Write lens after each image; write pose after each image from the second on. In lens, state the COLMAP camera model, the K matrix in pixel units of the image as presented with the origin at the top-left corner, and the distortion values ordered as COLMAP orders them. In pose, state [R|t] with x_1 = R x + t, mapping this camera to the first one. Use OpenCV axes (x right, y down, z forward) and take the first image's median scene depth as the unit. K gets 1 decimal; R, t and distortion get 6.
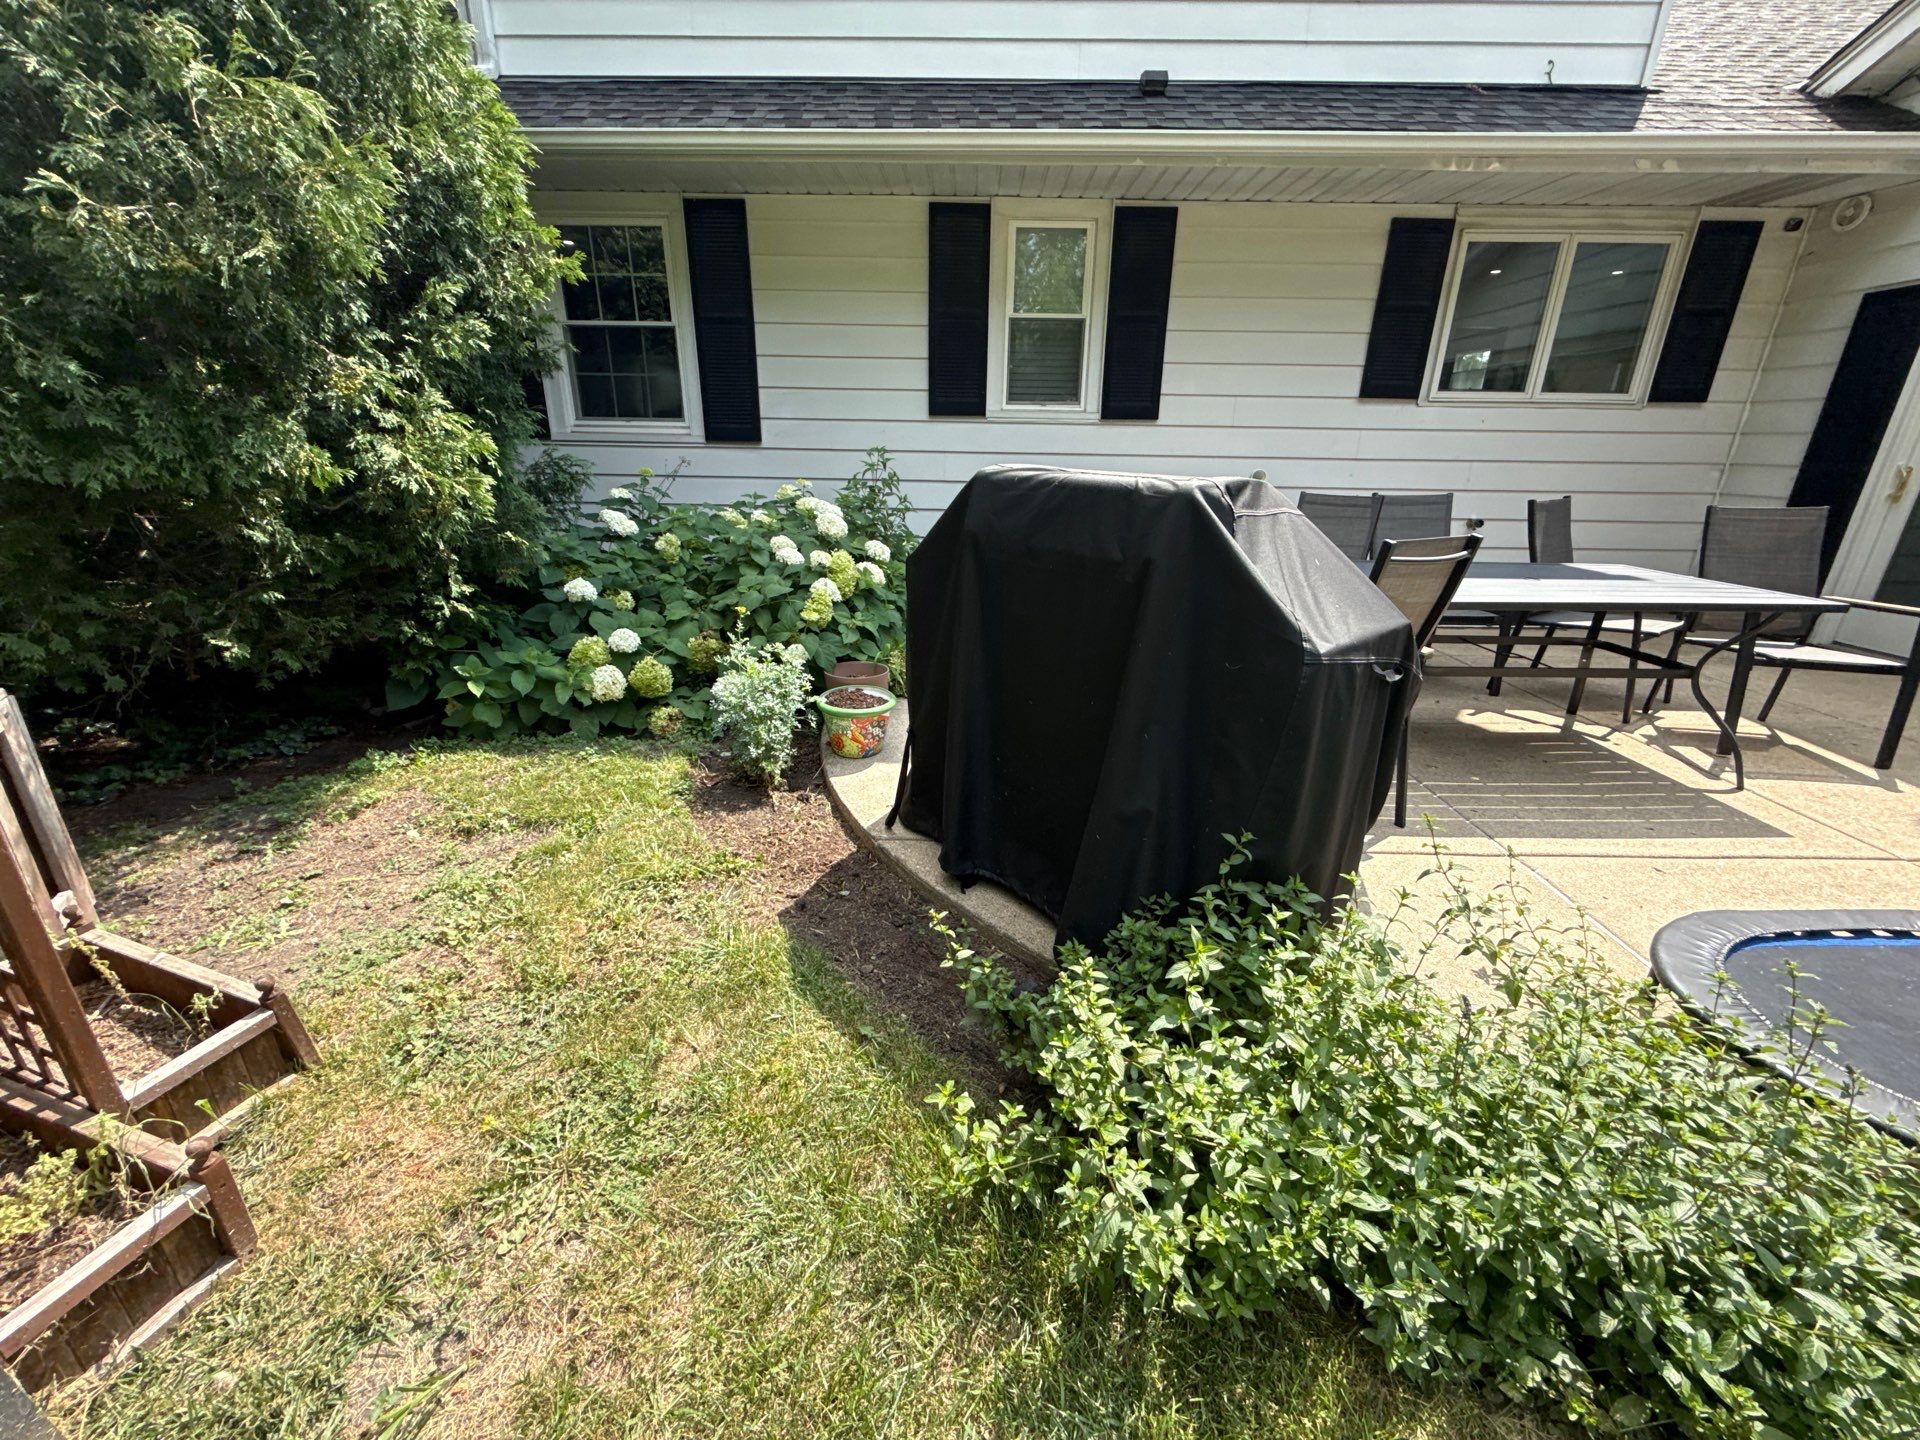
lens RADIAL K [[771.7, 0, 961.3], [0, 771.7, 717.5], [0, 0, 1]] dist [0.003561, -0.000422]
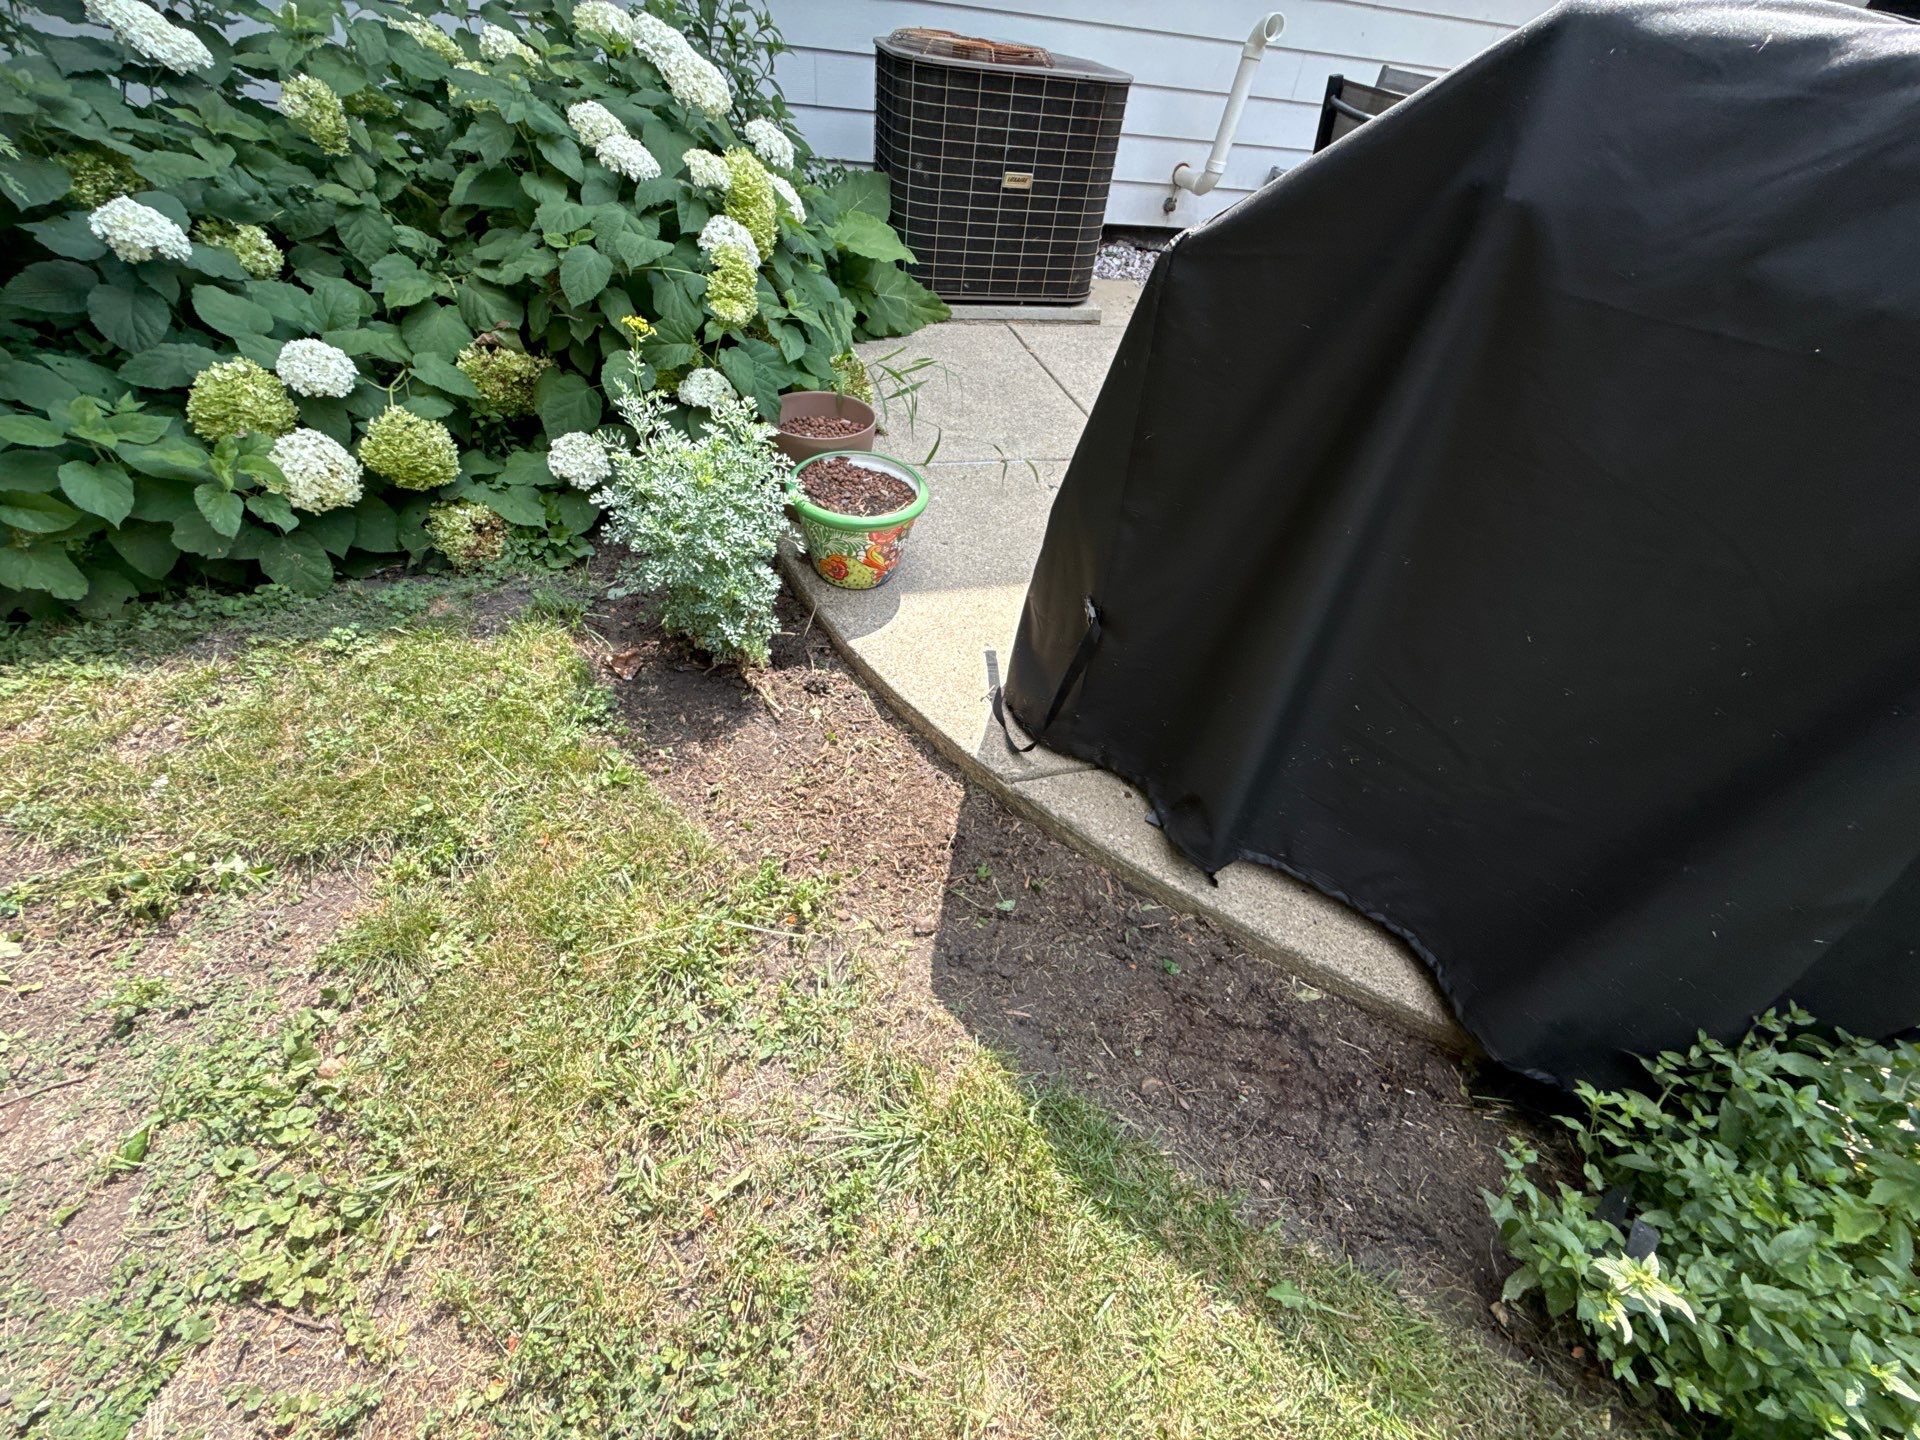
lens RADIAL K [[762.8, 0, 958.4], [0, 762.8, 716.5], [0, 0, 1]] dist [-0.000926, 0.000093]
pose [[0.951062, -0.149117, 0.270640, -0.255726], [0.013189, 0.894645, 0.446583, -0.128561], [-0.308719, -0.421159, 0.852829, 0.455181]]
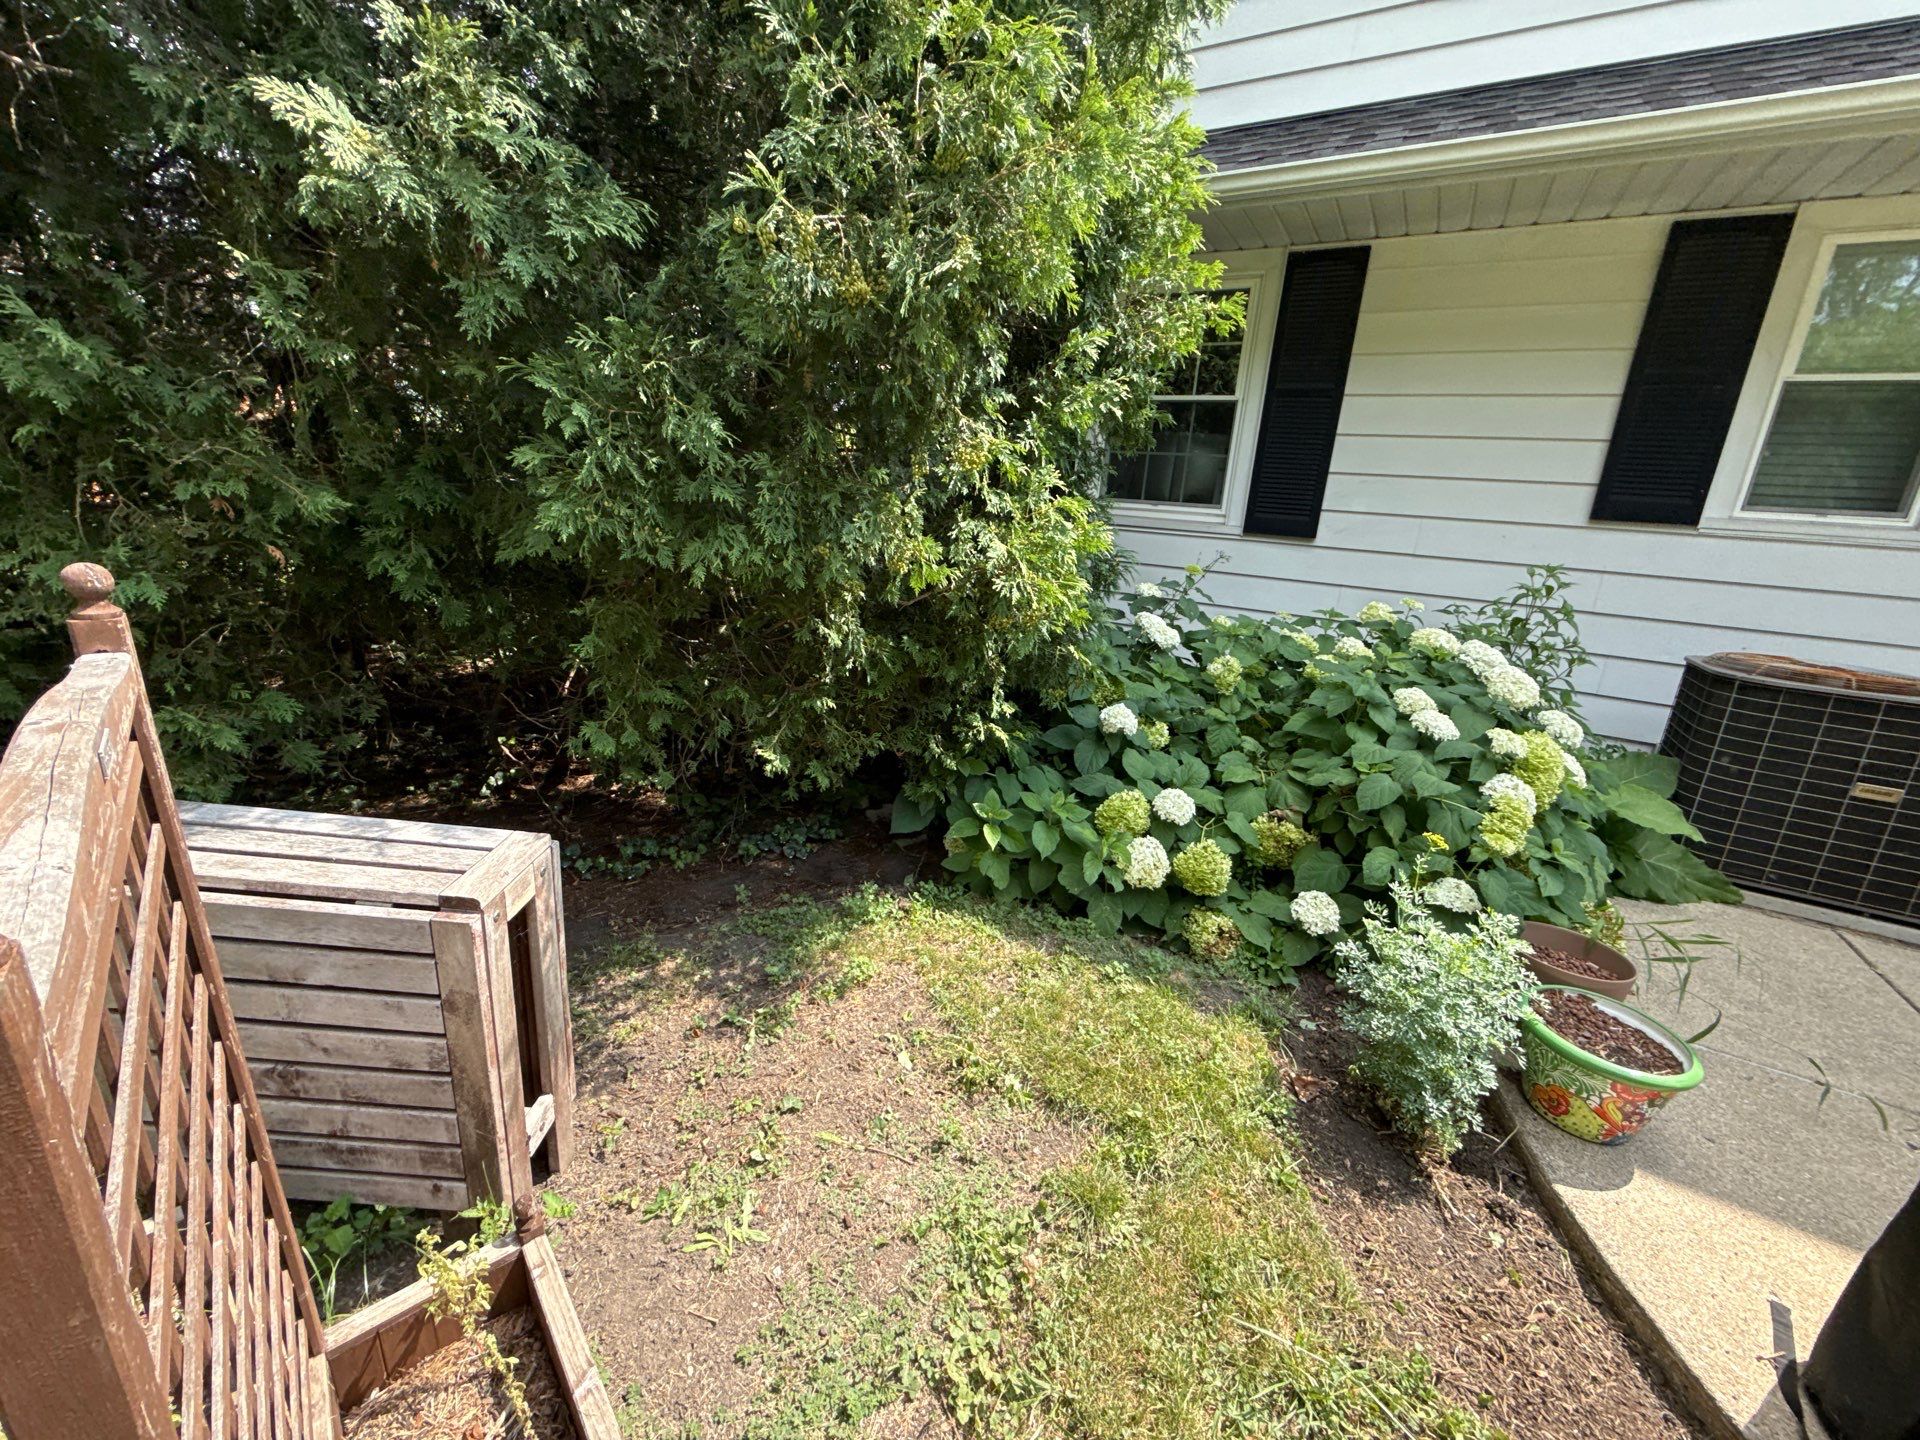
lens RADIAL K [[760.8, 0, 955.7], [0, 760.8, 716.2], [0, 0, 1]] dist [-0.000258, 0.000613]
pose [[0.868080, 0.180509, -0.462443, -0.344574], [-0.221630, 0.974479, -0.035659, -0.127008], [0.444204, 0.133446, 0.885932, 0.304588]]
